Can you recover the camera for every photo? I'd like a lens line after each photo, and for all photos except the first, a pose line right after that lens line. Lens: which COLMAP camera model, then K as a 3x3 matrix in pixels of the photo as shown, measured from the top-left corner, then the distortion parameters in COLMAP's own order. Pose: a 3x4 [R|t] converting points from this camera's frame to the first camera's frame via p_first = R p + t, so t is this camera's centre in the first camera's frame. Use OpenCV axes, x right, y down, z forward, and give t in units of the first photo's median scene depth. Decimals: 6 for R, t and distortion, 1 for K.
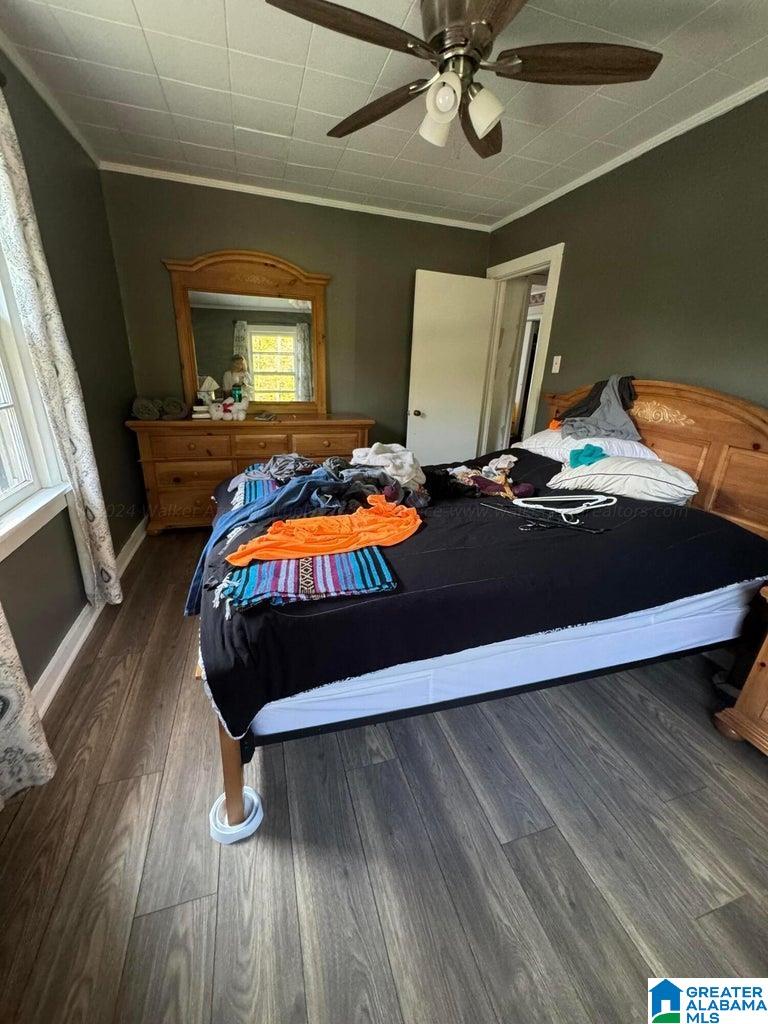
lens RADIAL K [[409.1, 0, 384.0], [0, 409.1, 512.0], [0, 0, 1]] dist [-0.001159, -0.000092]
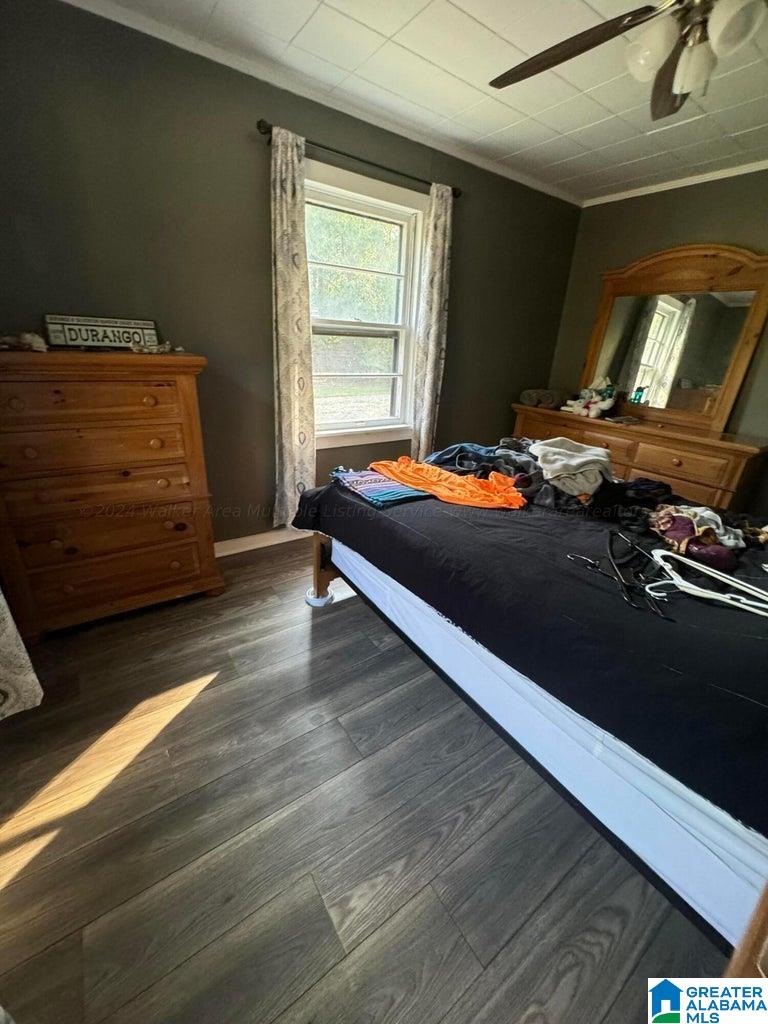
lens RADIAL K [[409.1, 0, 384.0], [0, 409.1, 512.0], [0, 0, 1]] dist [-0.001159, -0.000092]
pose [[0.301929, 0.344869, -0.888766, 0.868890], [-0.369235, 0.901813, 0.224496, -0.078465], [0.878922, 0.260381, 0.399621, 0.312096]]
